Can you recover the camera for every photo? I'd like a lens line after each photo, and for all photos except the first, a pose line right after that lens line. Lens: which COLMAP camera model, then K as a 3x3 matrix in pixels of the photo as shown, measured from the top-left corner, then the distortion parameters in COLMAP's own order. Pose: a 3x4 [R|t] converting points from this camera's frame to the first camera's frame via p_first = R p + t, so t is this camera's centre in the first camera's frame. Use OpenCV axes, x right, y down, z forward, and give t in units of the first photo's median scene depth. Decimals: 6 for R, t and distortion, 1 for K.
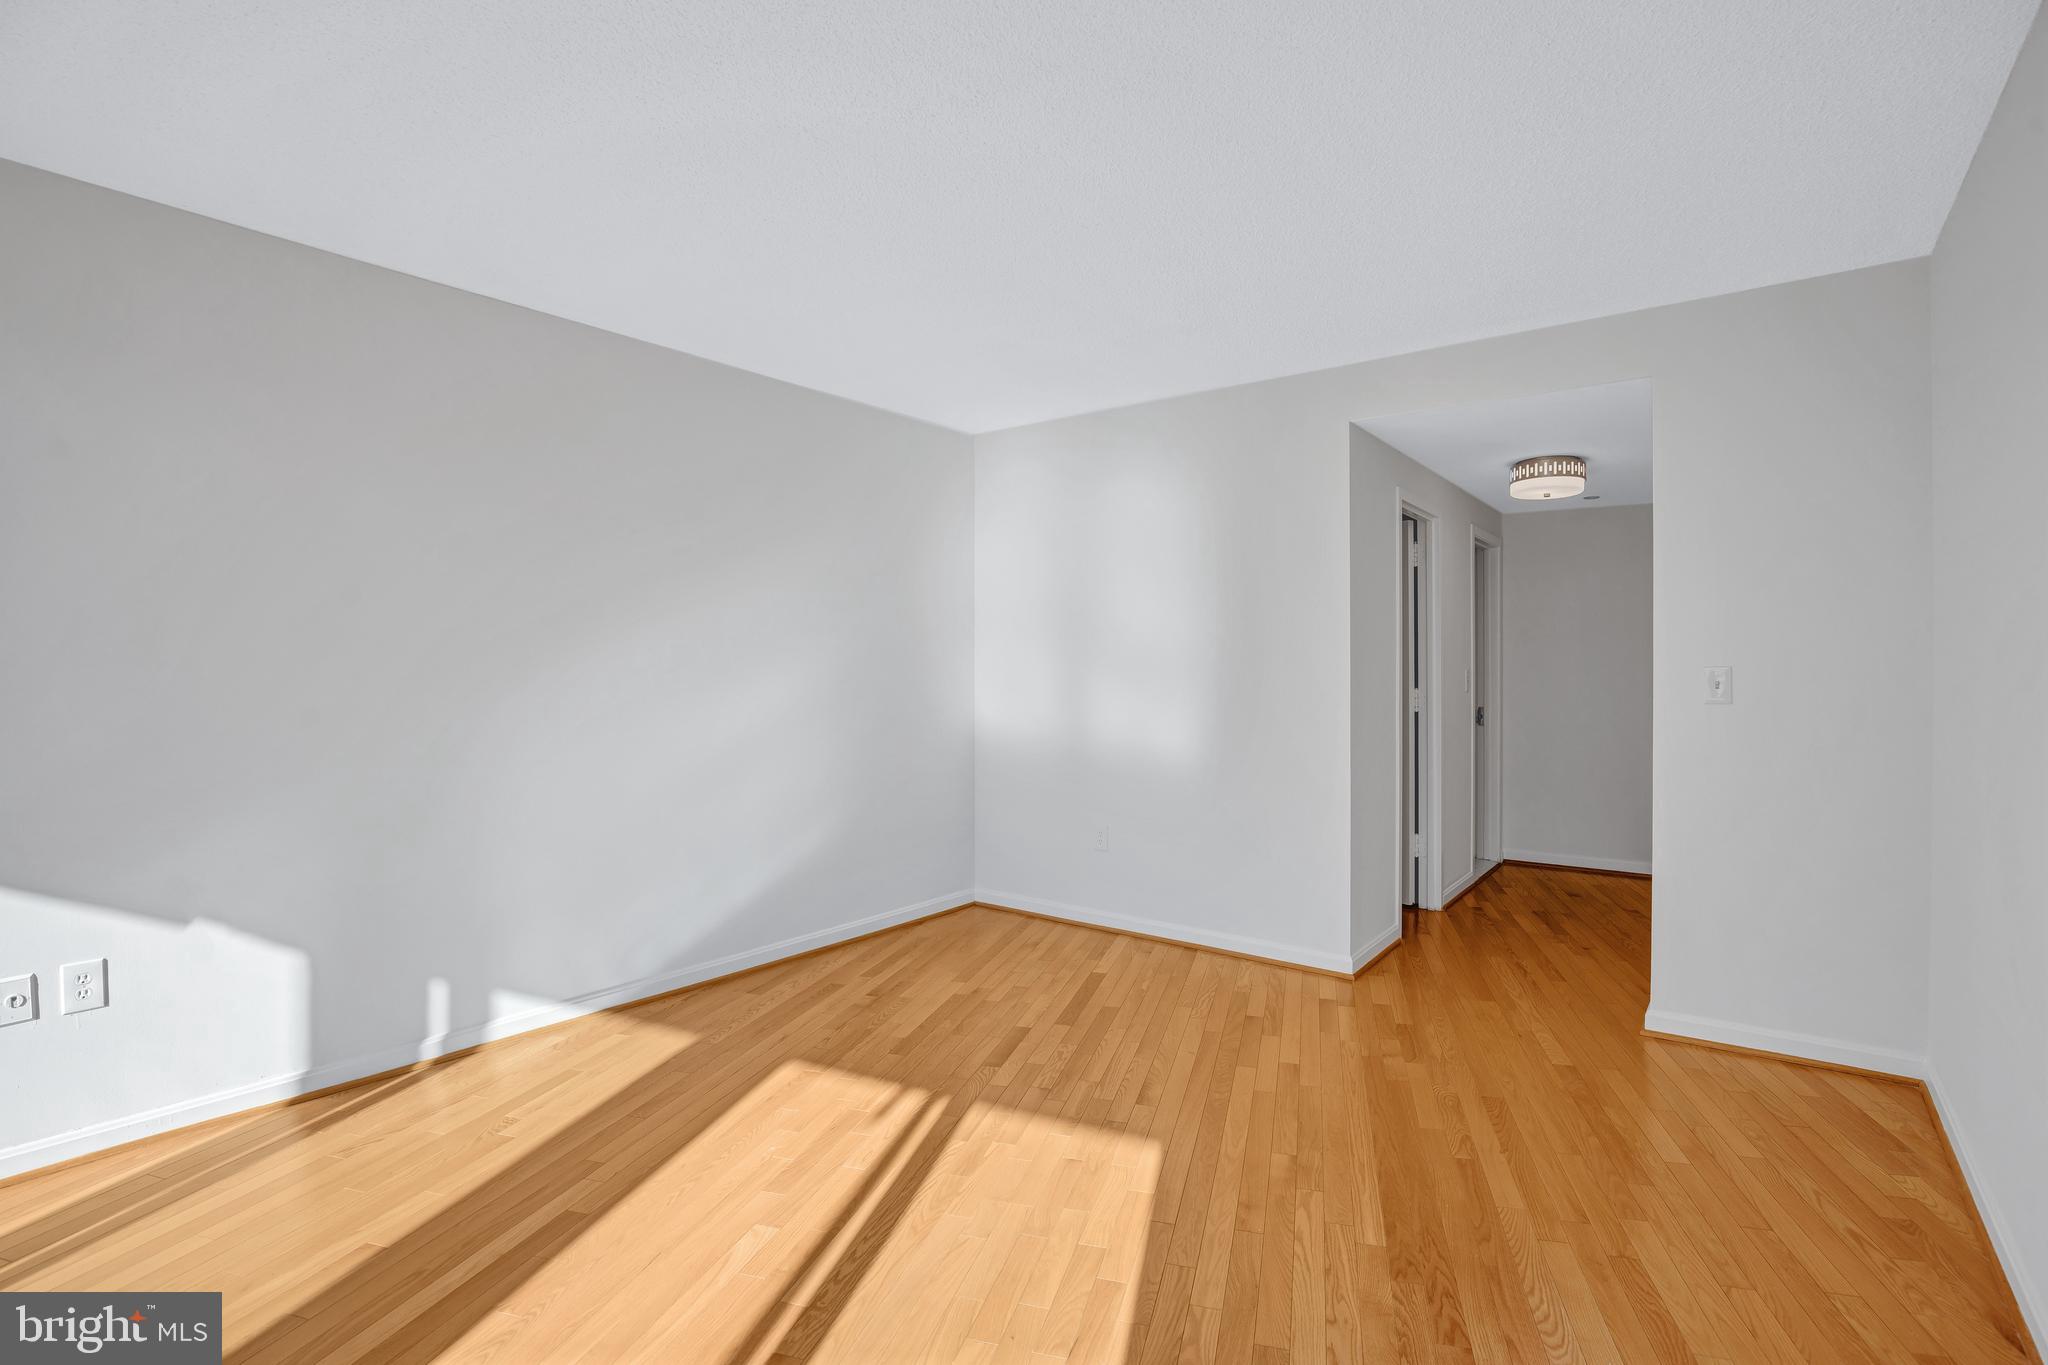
lens RADIAL K [[917.6, 0, 1024.0], [0, 917.6, 682.5], [0, 0, 1]] dist [-0.025282, -0.000398]
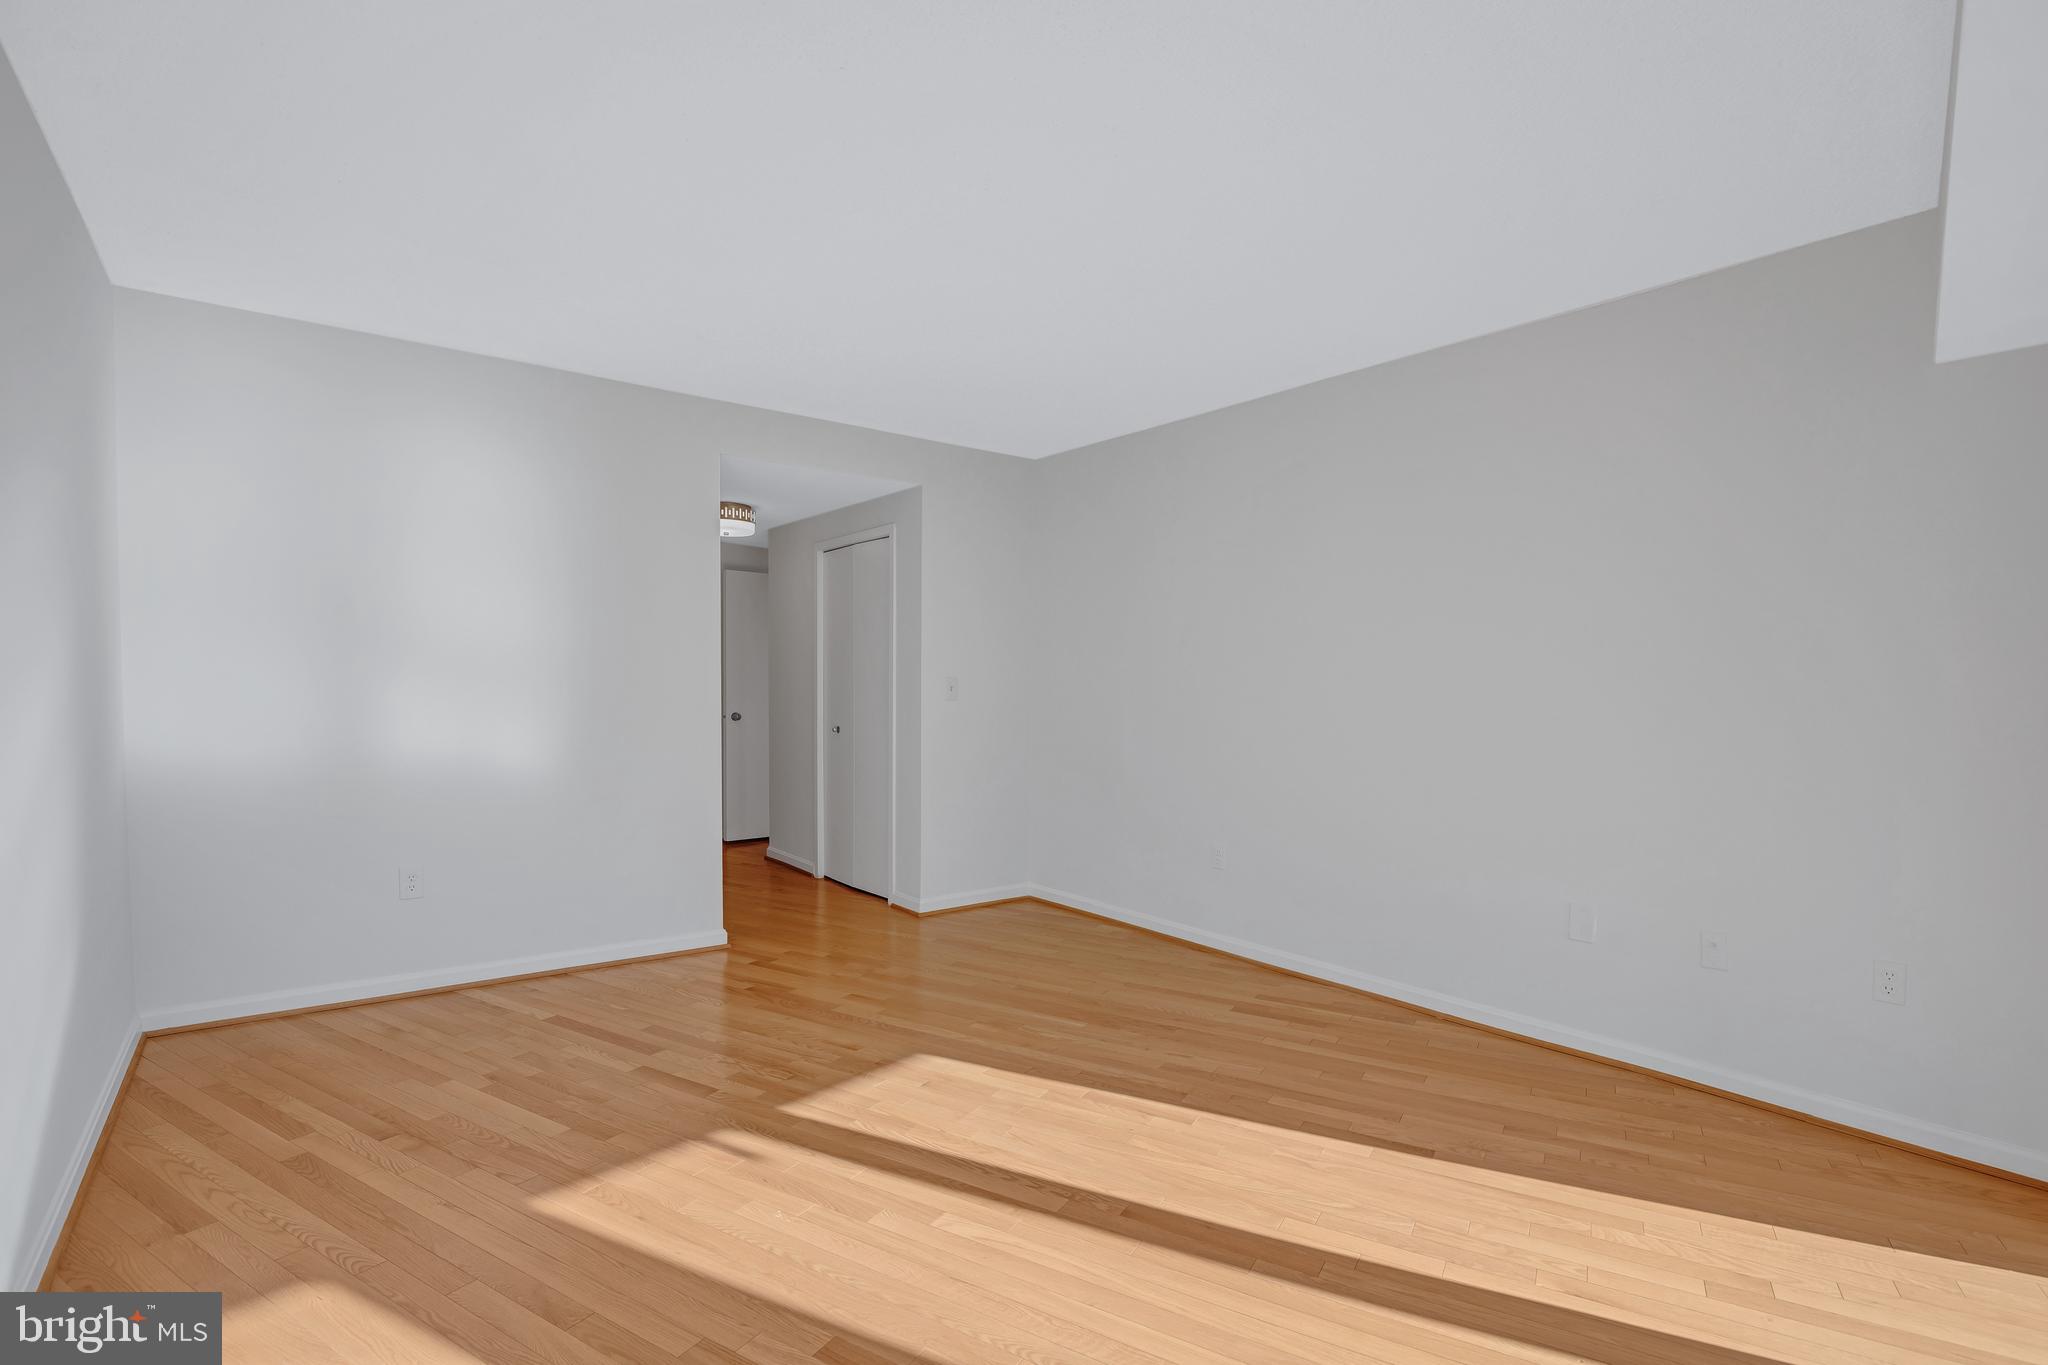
lens RADIAL K [[927.9, 0, 1034.9], [0, 927.9, 701.3], [0, 0, 1]] dist [-0.019471, 0.000087]
pose [[0.287997, -0.014222, 0.957526, -0.781964], [0.005732, 0.999897, 0.013127, 0.009316], [-0.957614, 0.001708, 0.288049, 0.385305]]
